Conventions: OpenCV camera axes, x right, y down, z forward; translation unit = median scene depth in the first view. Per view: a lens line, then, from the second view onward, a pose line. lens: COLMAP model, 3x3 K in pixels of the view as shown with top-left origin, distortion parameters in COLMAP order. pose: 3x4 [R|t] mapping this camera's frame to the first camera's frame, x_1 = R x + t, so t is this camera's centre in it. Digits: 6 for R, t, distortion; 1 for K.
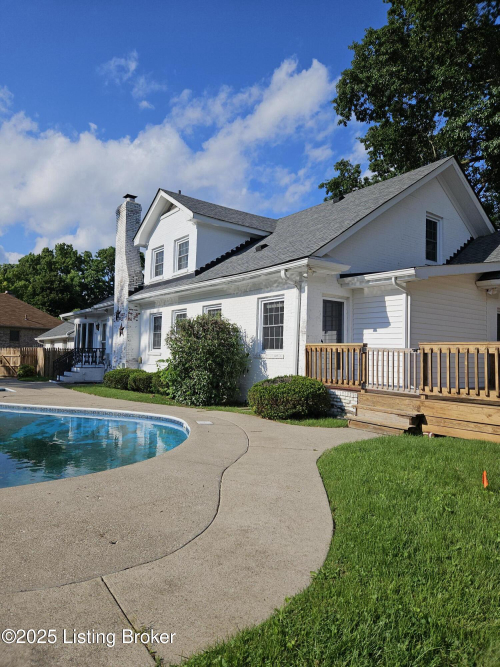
lens RADIAL K [[444.6, 0, 250.6], [0, 444.6, 332.0], [0, 0, 1]] dist [-0.003902, -0.000316]
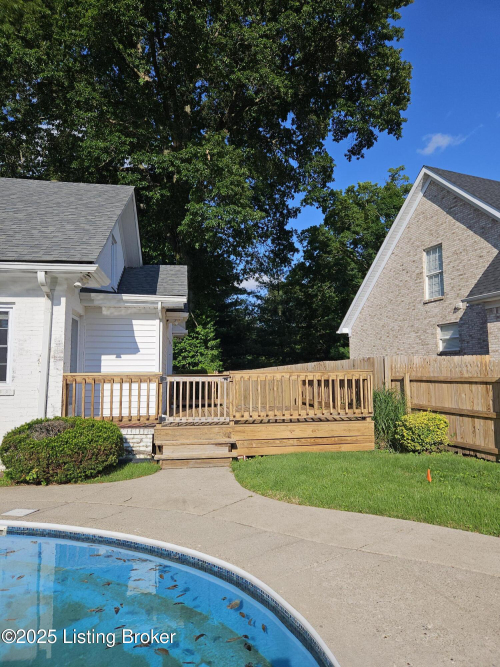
lens RADIAL K [[444.6, 0, 249.0], [0, 444.6, 331.7], [0, 0, 1]] dist [-0.003902, -0.000316]
pose [[0.409290, 0.062944, 0.910231, -0.438853], [-0.024280, 0.998016, -0.058097, -0.008071], [-0.912081, 0.001678, 0.410006, 0.403219]]
